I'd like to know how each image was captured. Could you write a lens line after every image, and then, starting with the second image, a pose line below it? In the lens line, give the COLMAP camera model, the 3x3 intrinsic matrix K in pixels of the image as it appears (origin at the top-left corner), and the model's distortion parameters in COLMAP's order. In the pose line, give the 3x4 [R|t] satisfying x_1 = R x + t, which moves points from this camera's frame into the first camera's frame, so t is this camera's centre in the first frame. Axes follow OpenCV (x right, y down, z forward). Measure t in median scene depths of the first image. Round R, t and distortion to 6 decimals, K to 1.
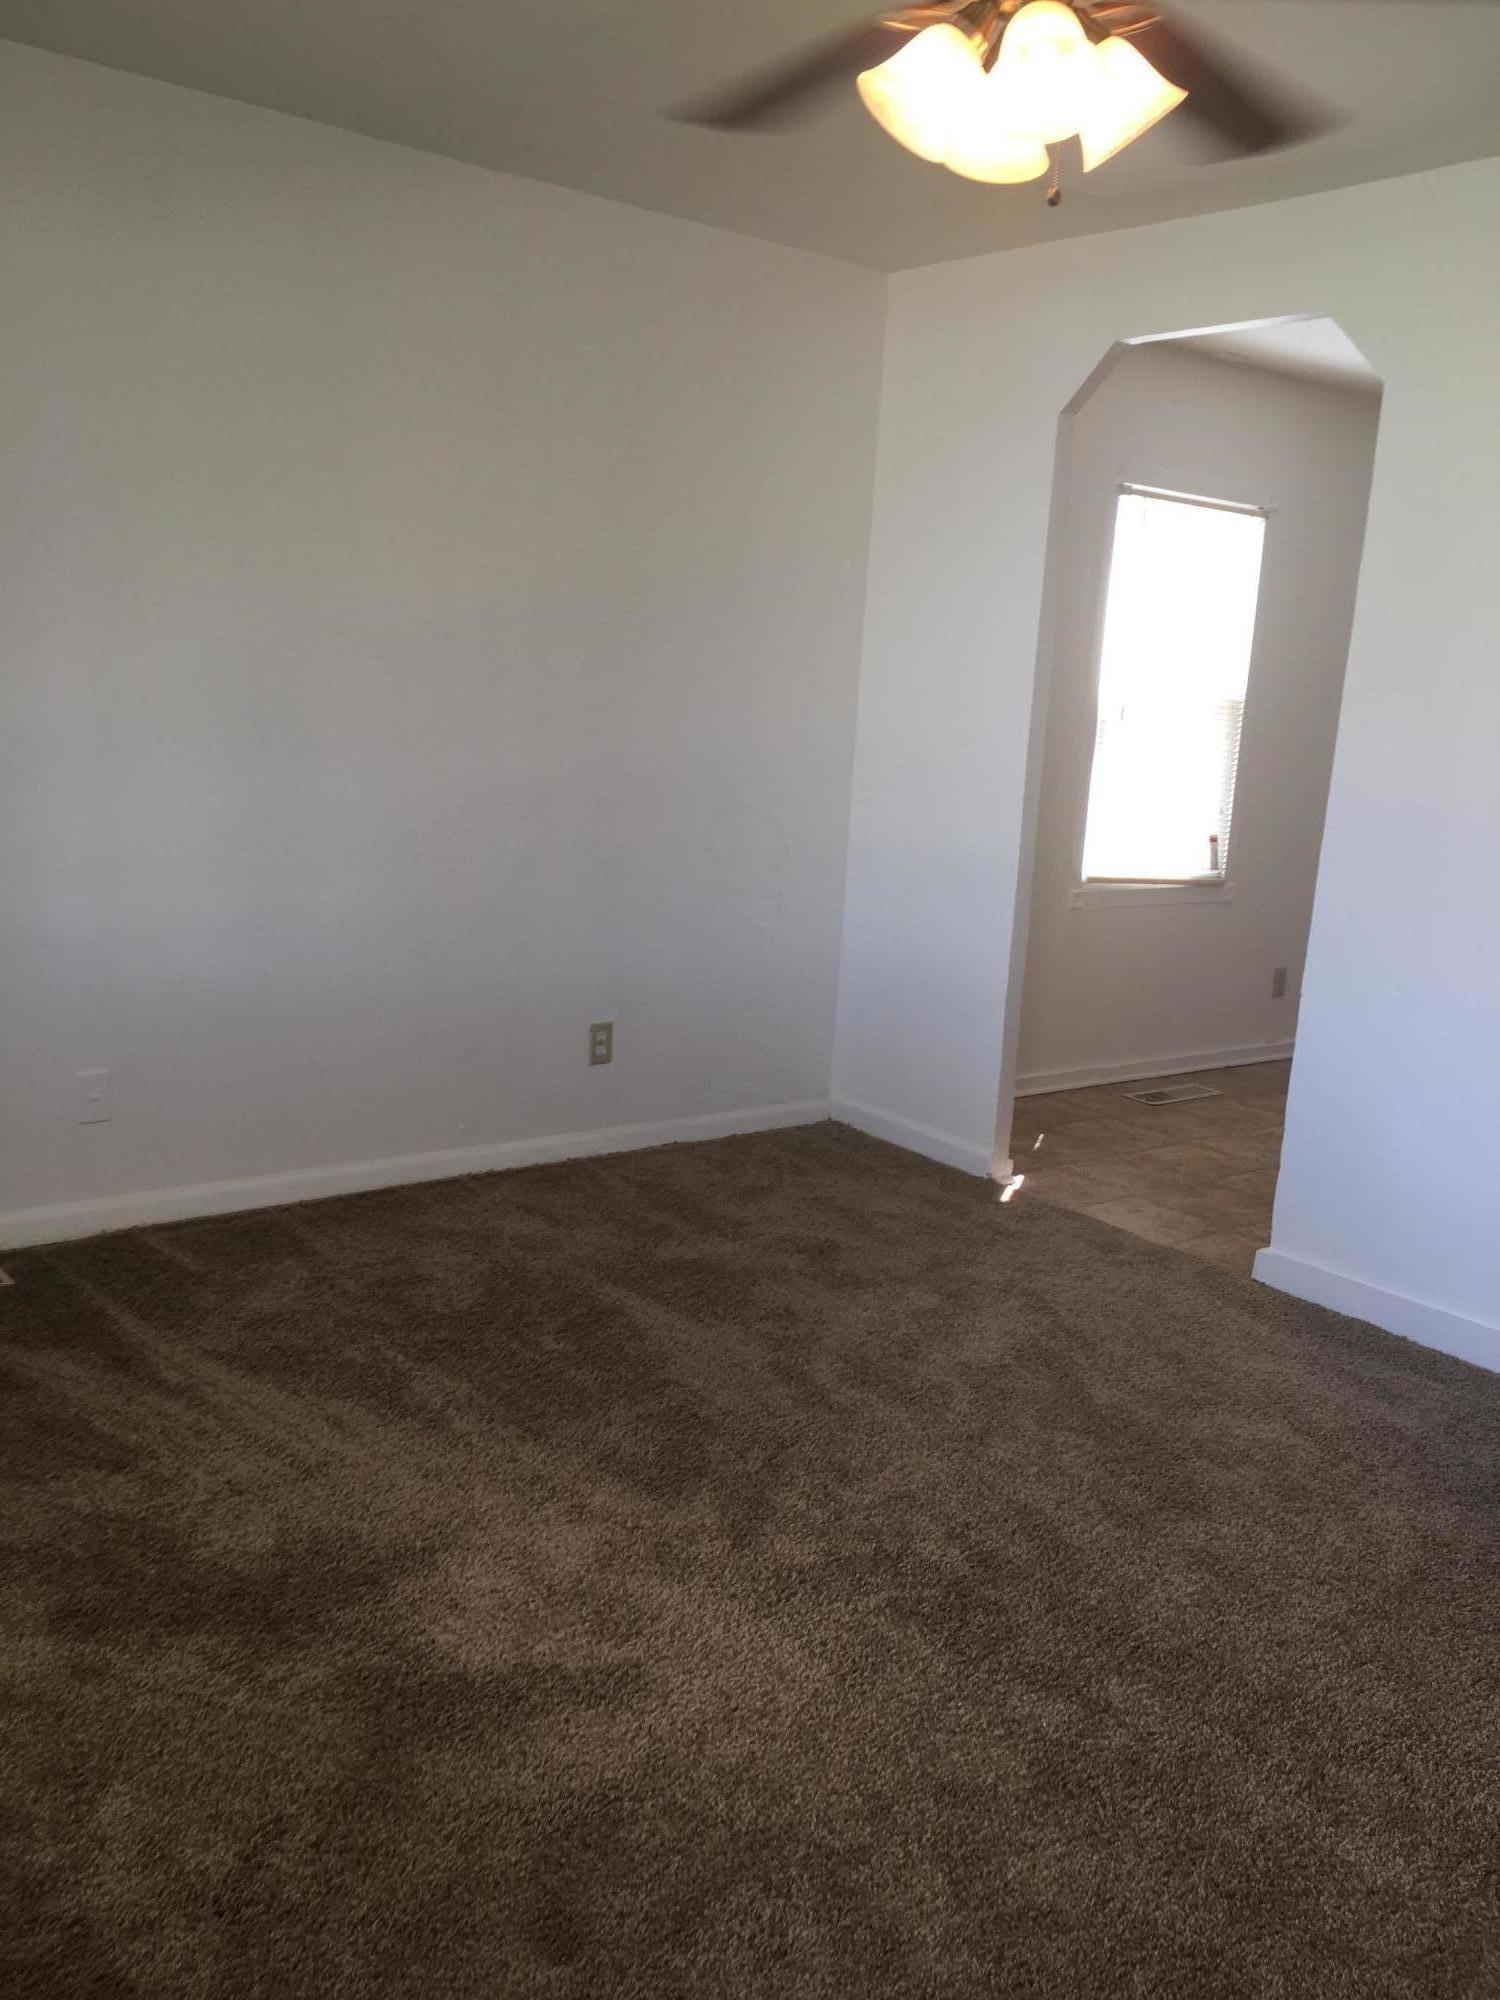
lens RADIAL K [[1702.5, 0, 750.0], [0, 1702.5, 1000.0], [0, 0, 1]] dist [-0.000769, -0.000821]
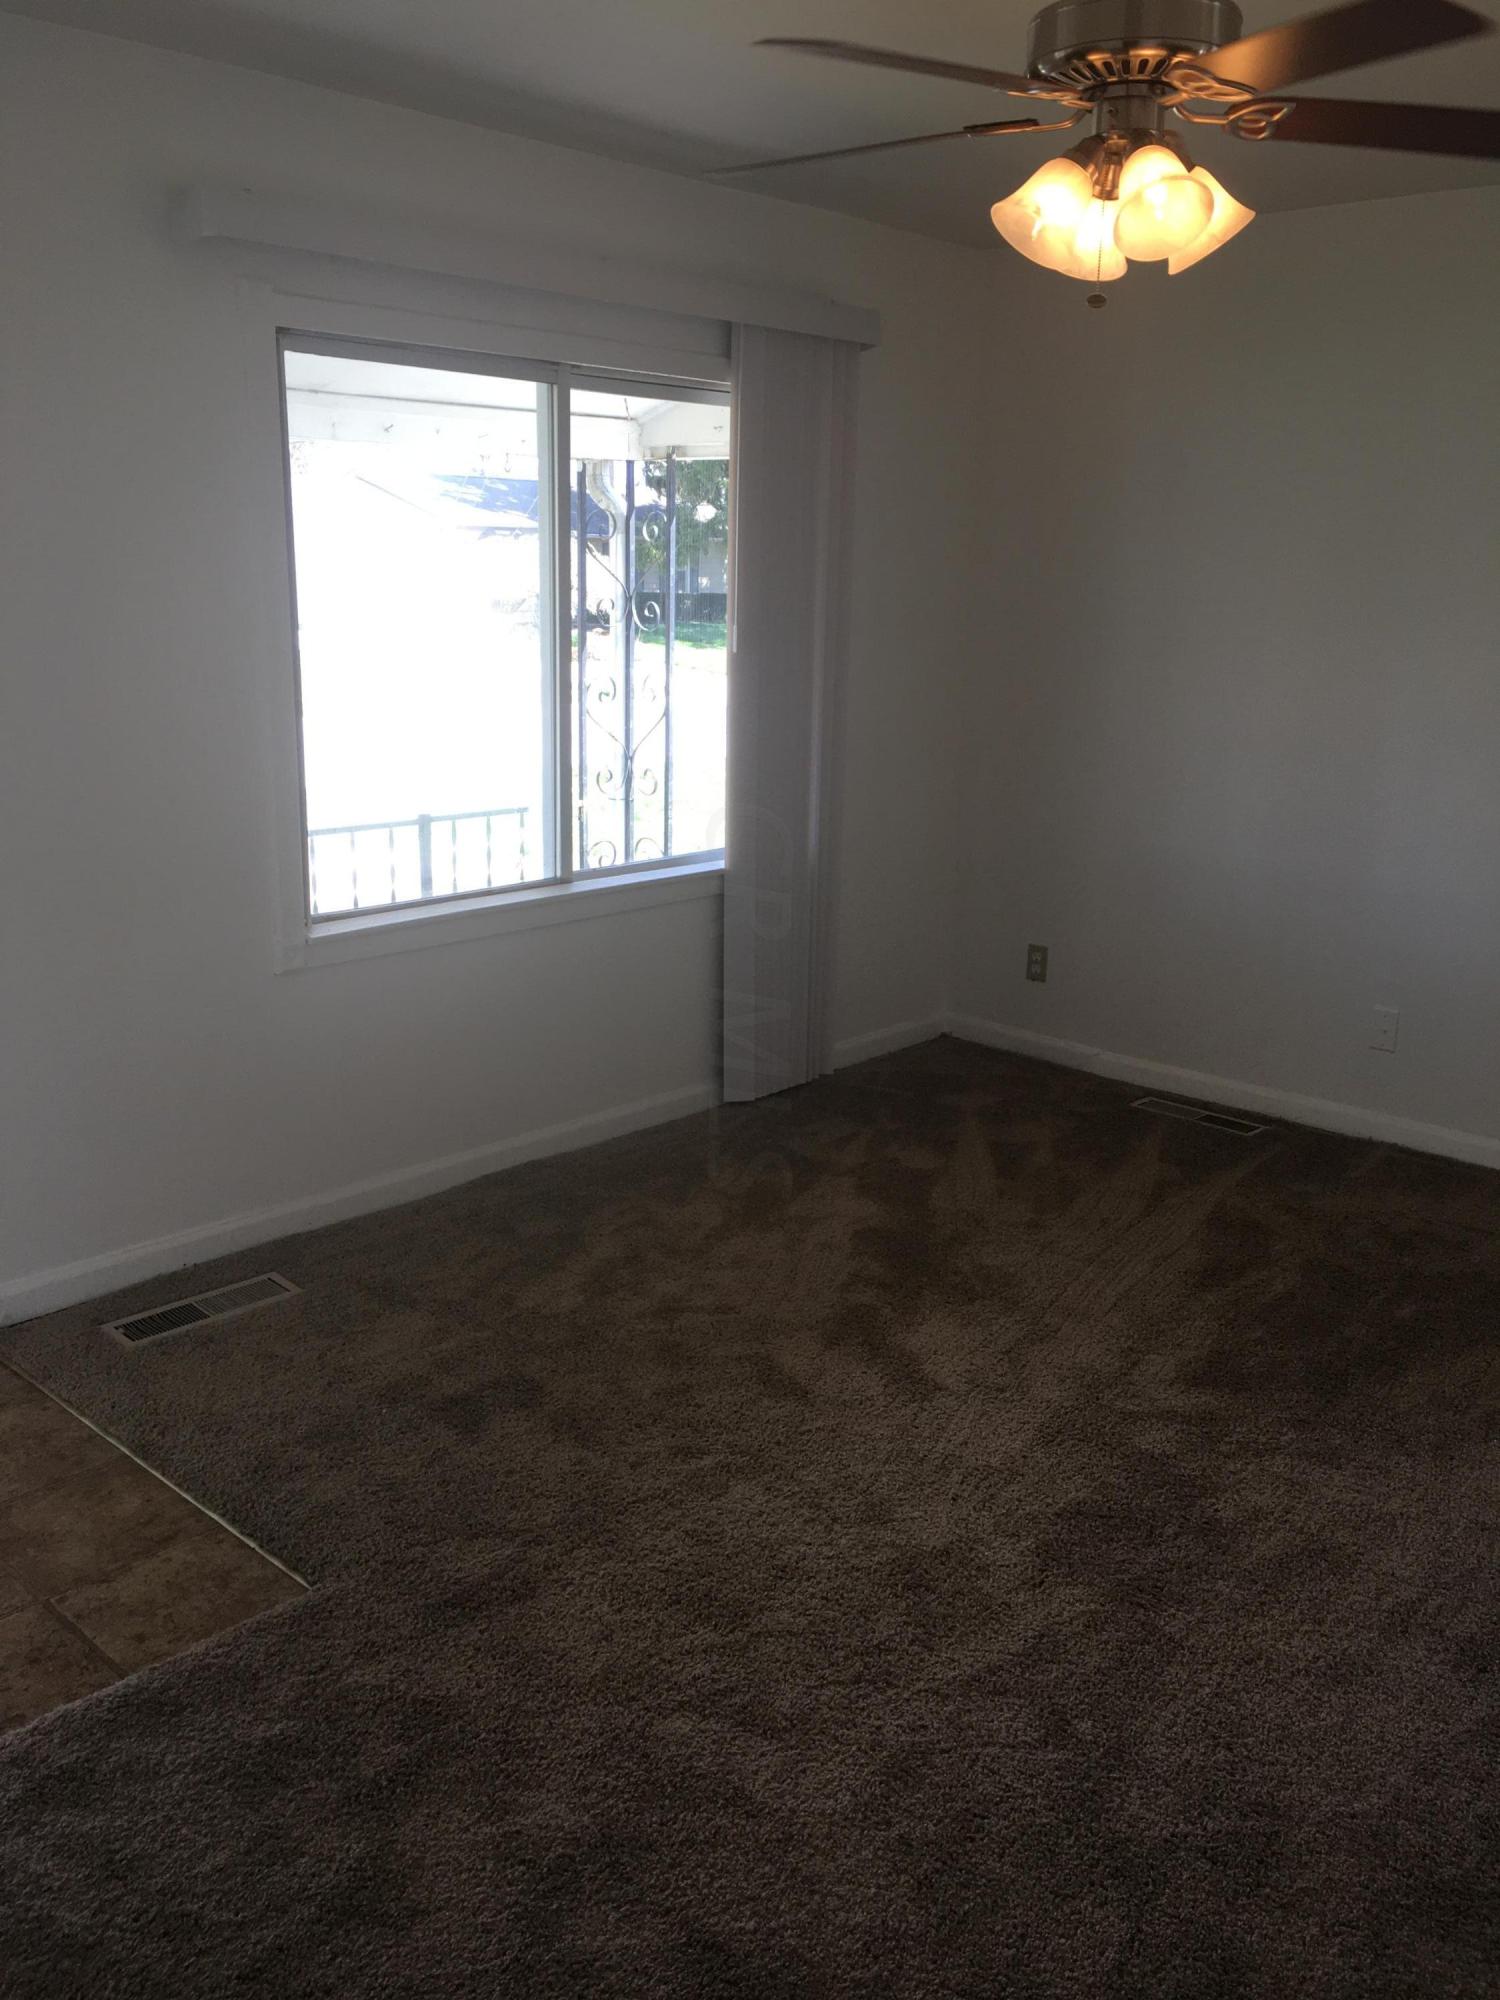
lens RADIAL K [[1702.5, 0, 750.0], [0, 1702.5, 1000.0], [0, 0, 1]] dist [-0.000769, -0.000821]
pose [[0.151117, 0.193311, -0.969430, 1.075758], [-0.197802, 0.966772, 0.161947, -0.105897], [0.968524, 0.167282, 0.184333, 0.464026]]
